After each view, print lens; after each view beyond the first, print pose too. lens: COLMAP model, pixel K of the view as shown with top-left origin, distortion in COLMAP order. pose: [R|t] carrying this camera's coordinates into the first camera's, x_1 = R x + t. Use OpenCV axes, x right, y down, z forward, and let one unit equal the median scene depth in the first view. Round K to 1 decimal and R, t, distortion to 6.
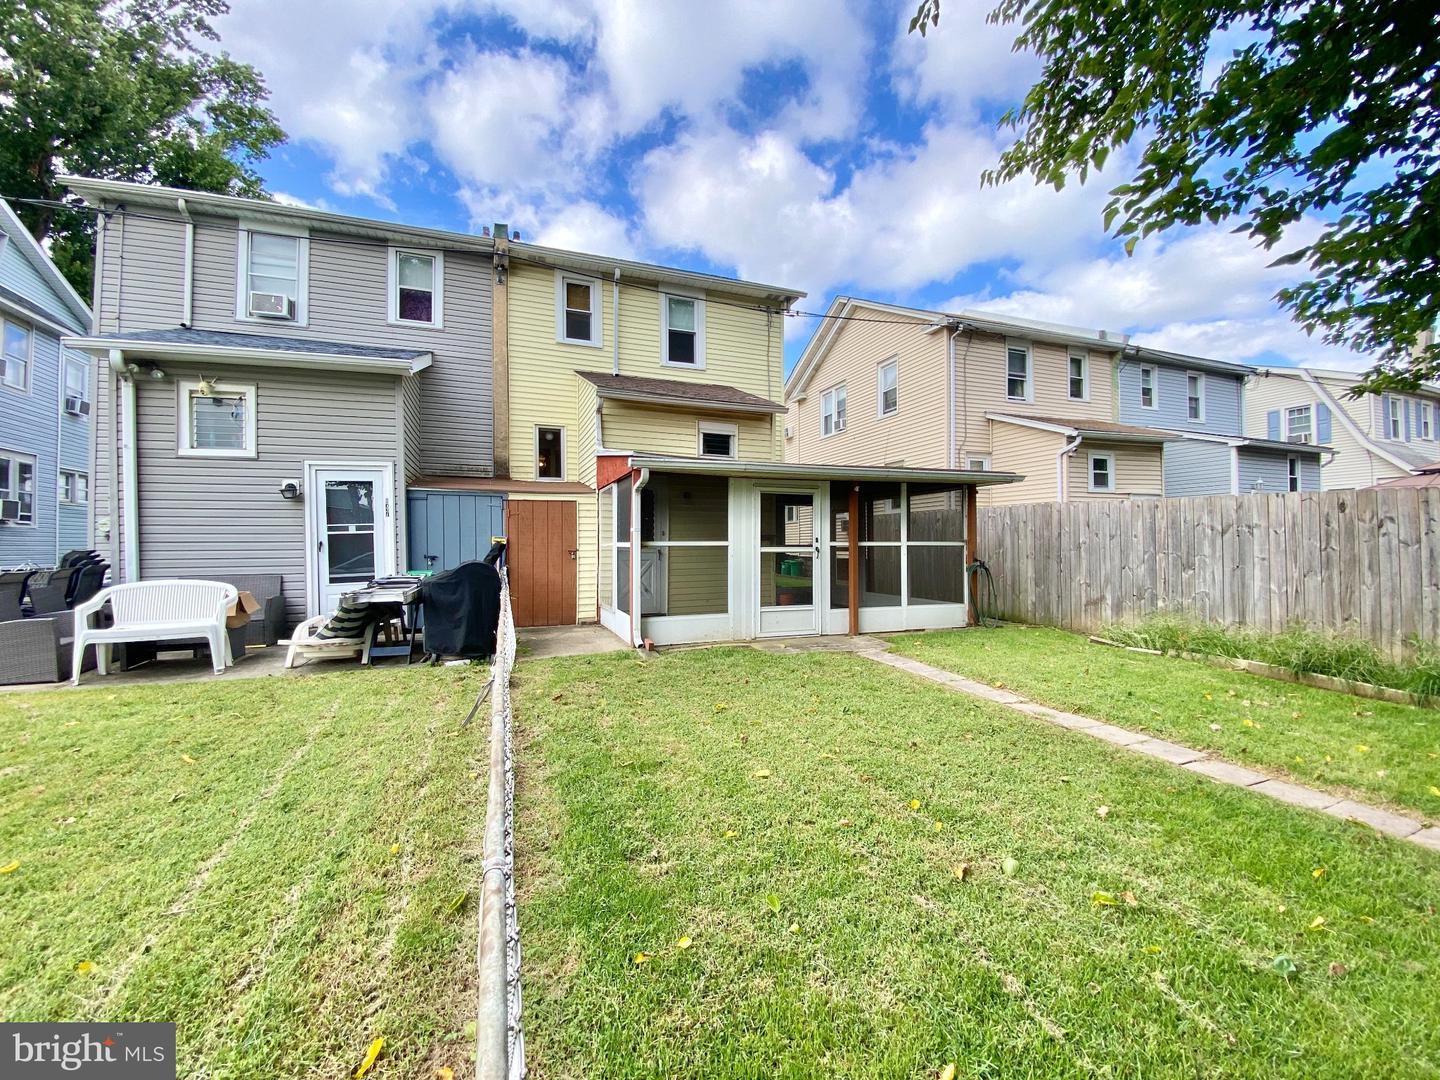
lens RADIAL K [[592.4, 0, 720.1], [0, 592.4, 535.0], [0, 0, 1]] dist [0.018713, -0.021053]
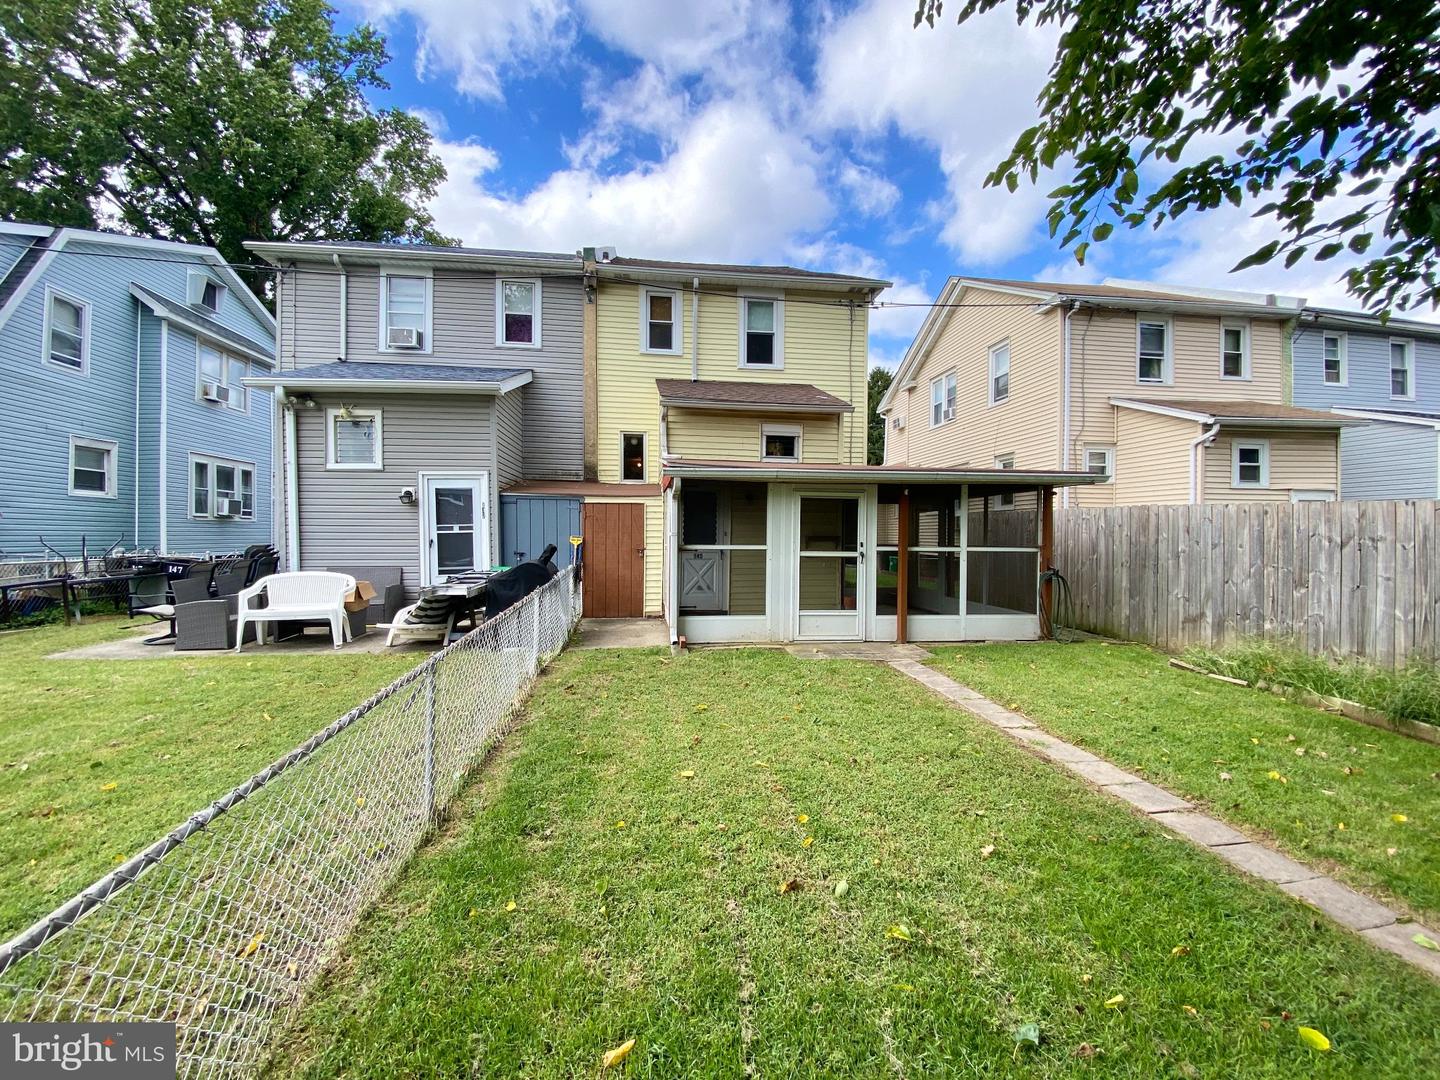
lens RADIAL K [[592.4, 0, 720.1], [0, 592.4, 535.0], [0, 0, 1]] dist [0.018713, -0.021053]
pose [[0.971956, 0.012352, -0.234838, 0.159910], [-0.007702, 0.999756, 0.020707, -0.025506], [0.235037, -0.018317, 0.971814, -0.016207]]
